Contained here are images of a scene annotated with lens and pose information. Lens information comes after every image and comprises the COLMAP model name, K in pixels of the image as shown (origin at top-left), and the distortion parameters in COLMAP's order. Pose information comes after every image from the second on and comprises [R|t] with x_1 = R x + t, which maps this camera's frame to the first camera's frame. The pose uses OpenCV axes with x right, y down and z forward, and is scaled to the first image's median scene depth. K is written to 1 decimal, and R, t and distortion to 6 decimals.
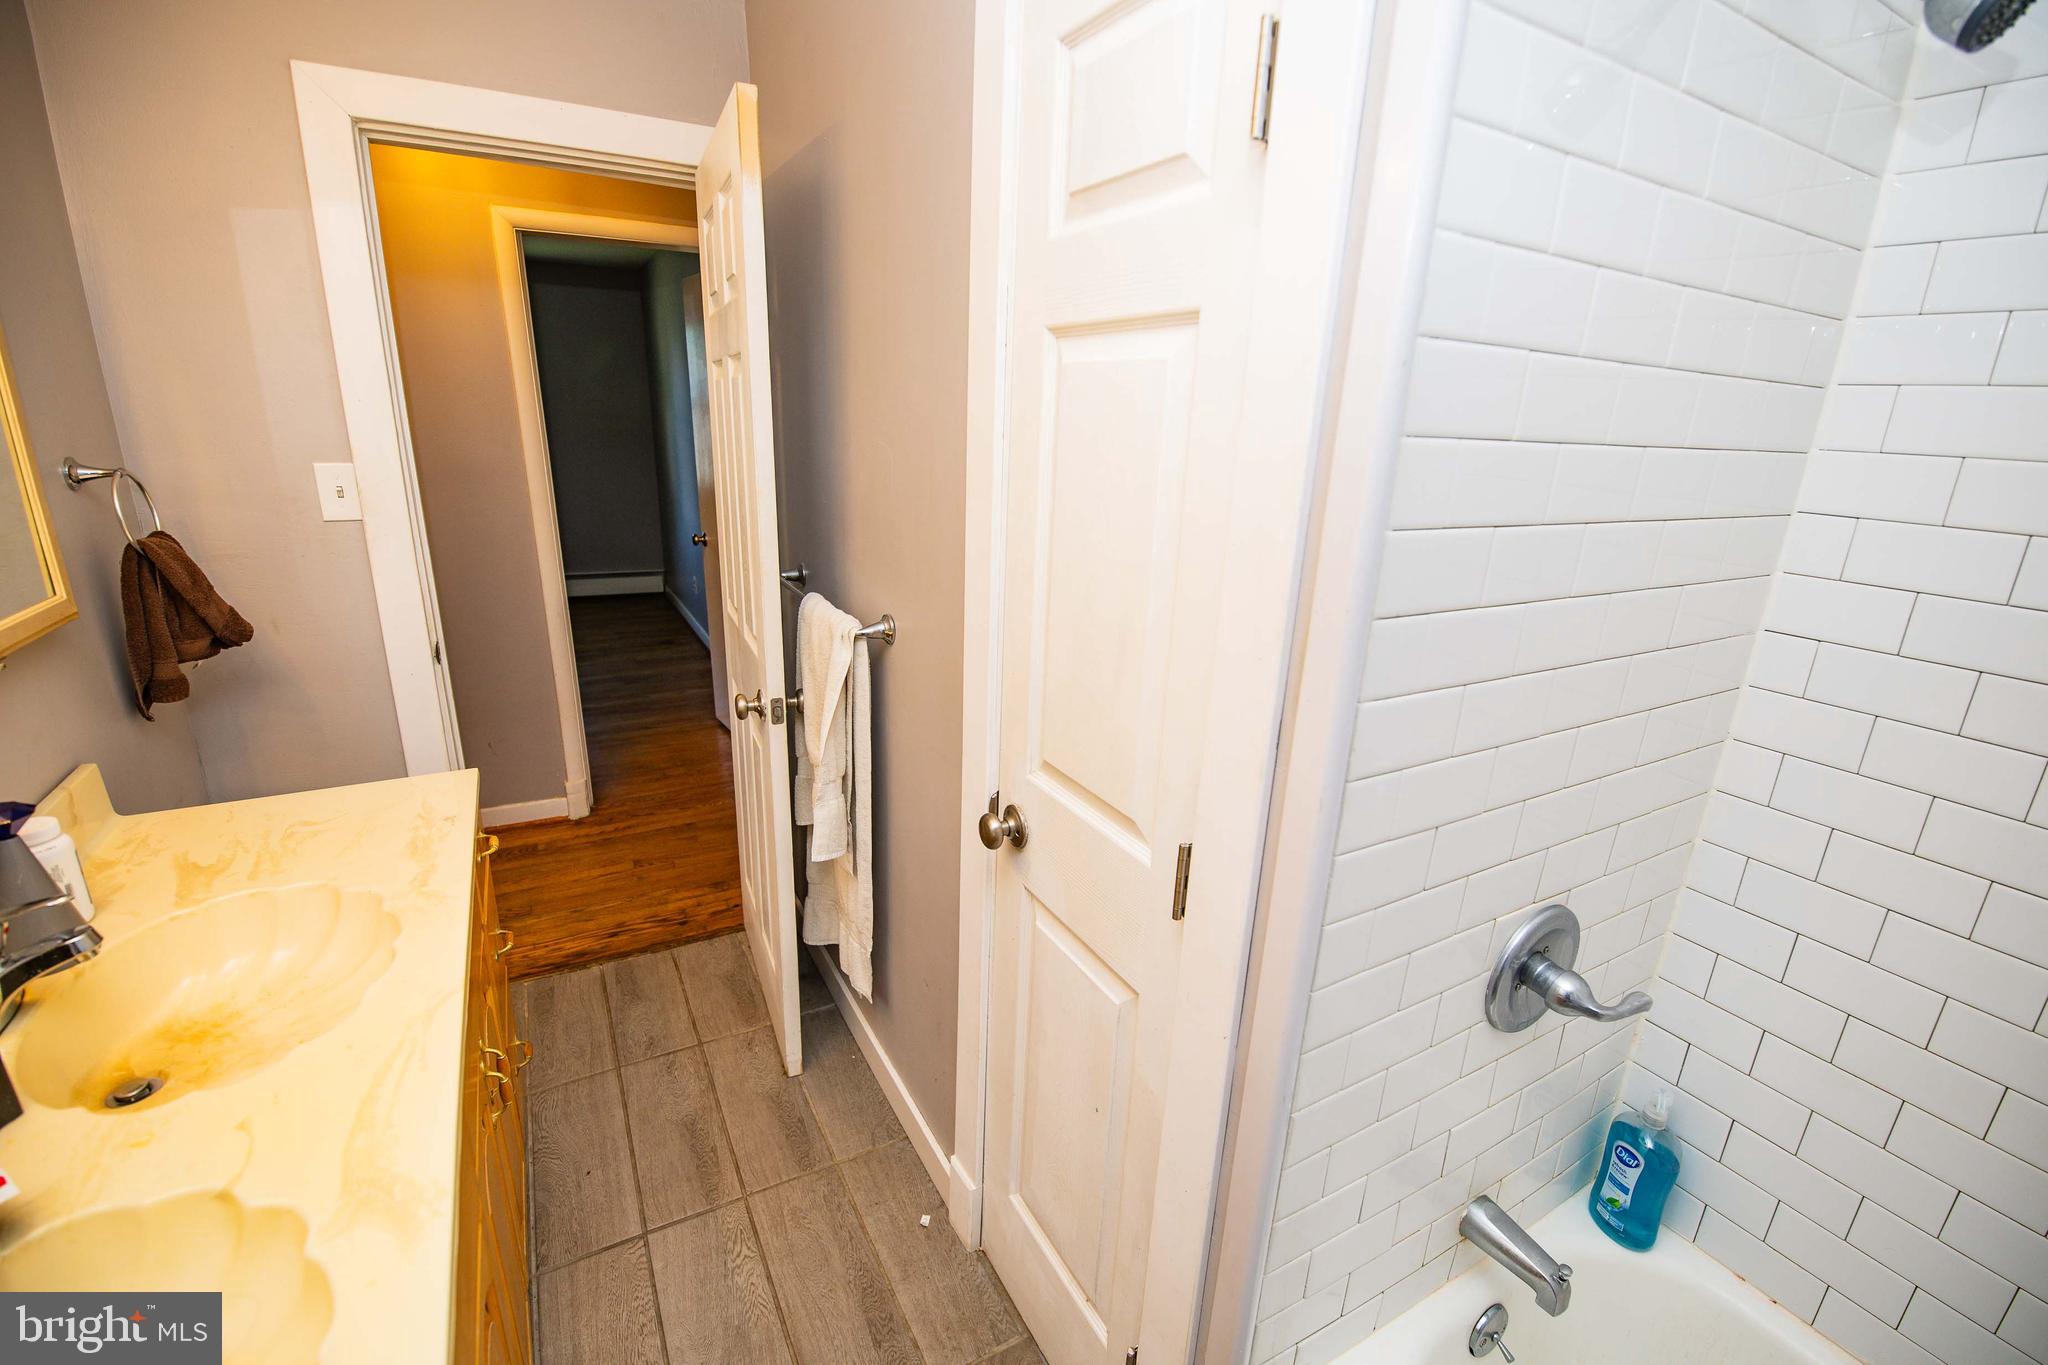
lens RADIAL K [[878.1, 0, 1028.8], [0, 878.1, 682.1], [0, 0, 1]] dist [-0.006426, -0.008035]
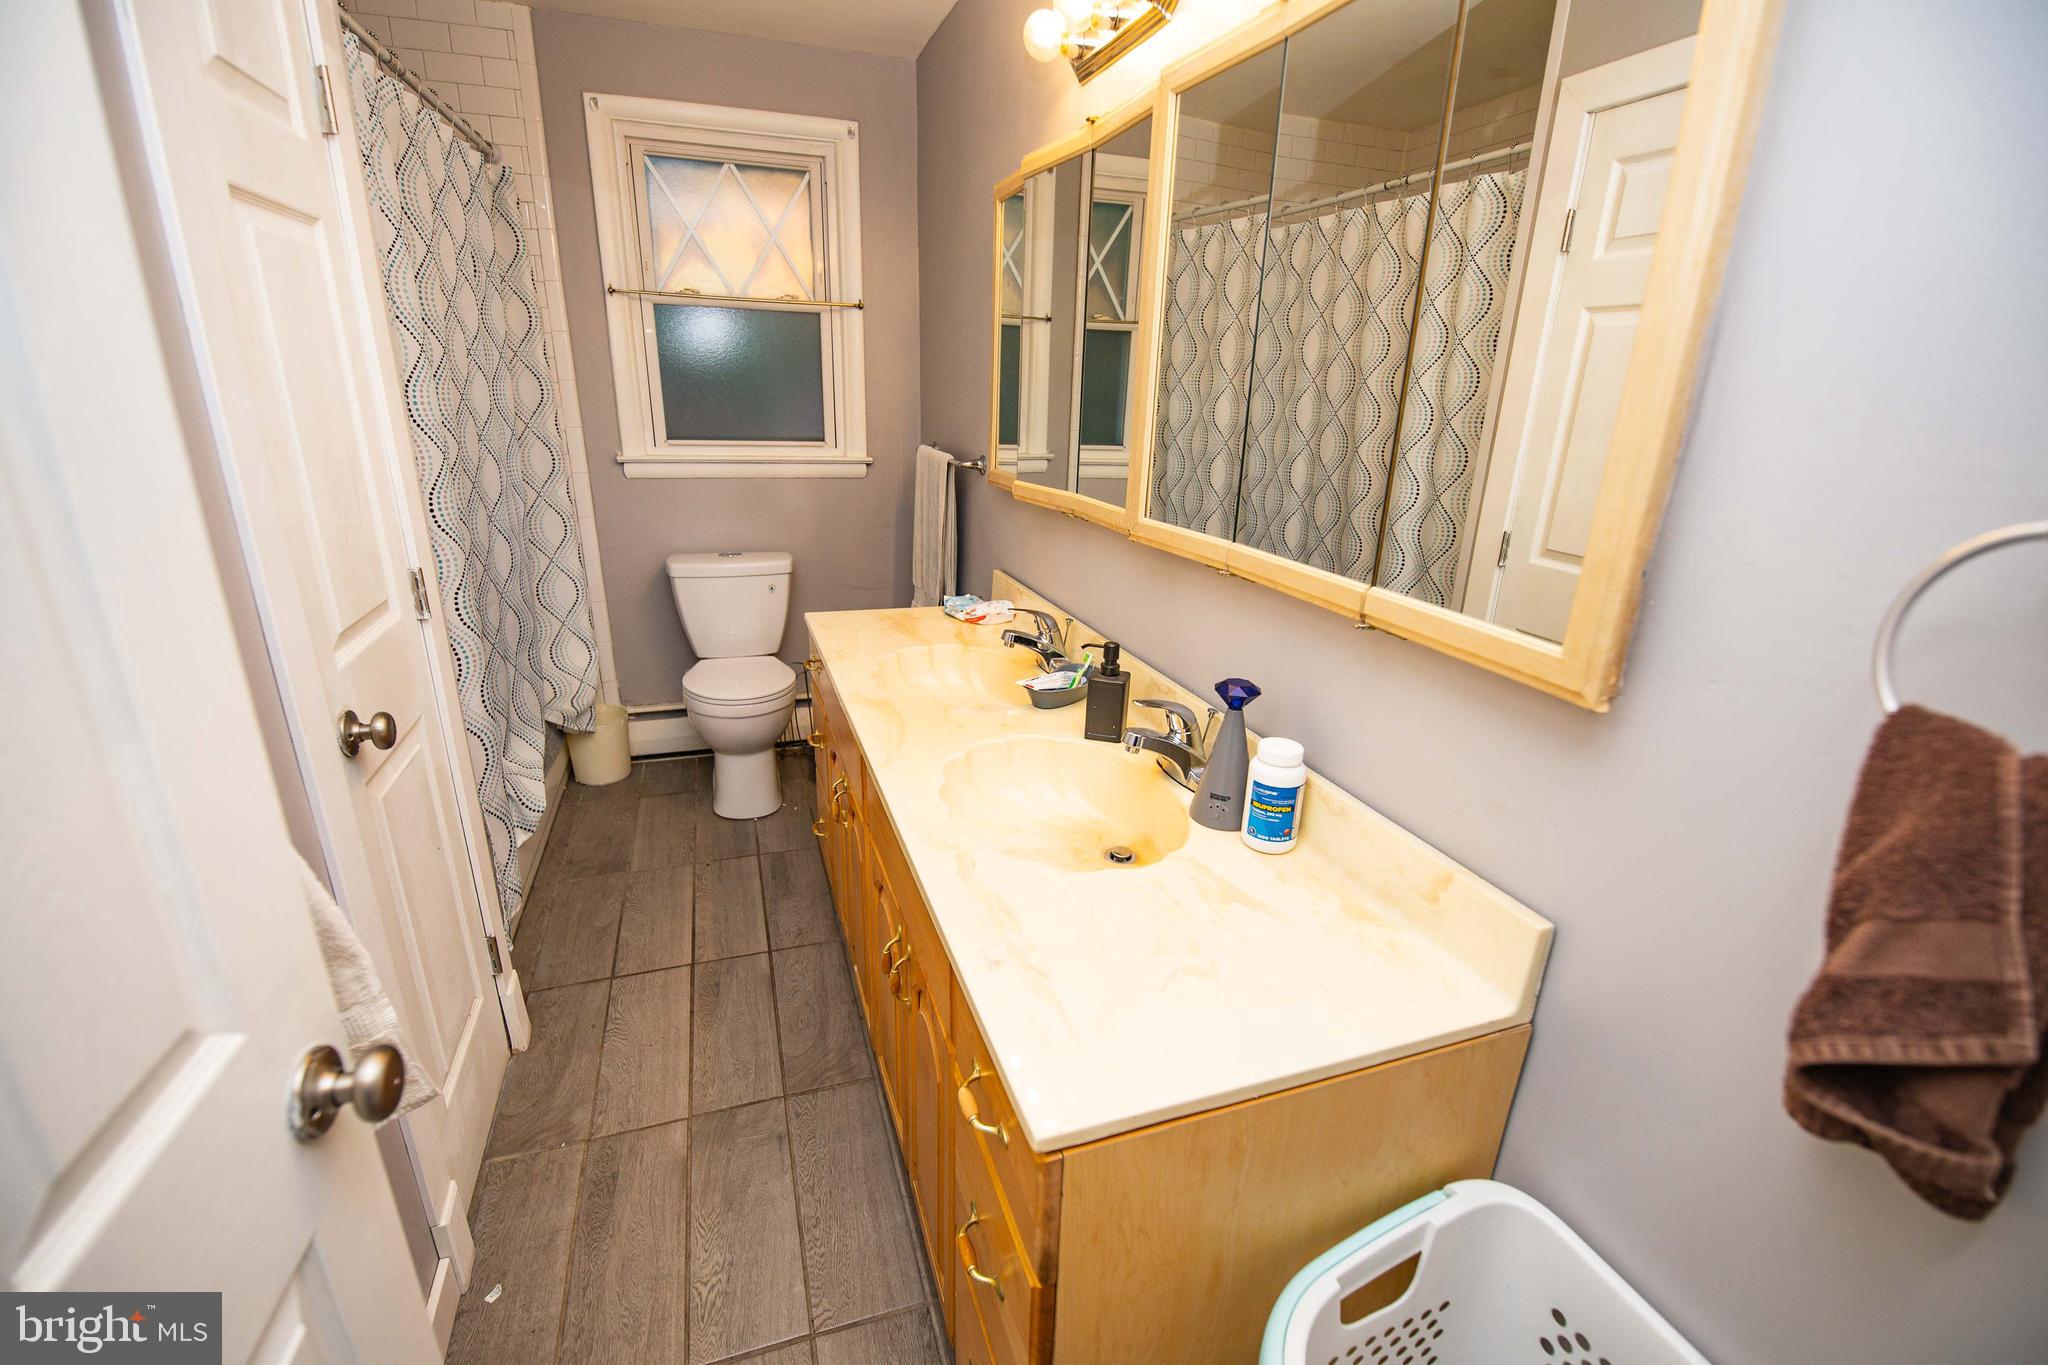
lens RADIAL K [[878.1, 0, 1025.7], [0, 878.1, 685.9], [0, 0, 1]] dist [-0.006426, -0.008035]
pose [[-0.981049, -0.122246, 0.150332, -0.721653], [-0.008823, 0.803234, 0.595598, -0.369721], [-0.193561, 0.582984, -0.789090, 1.317261]]
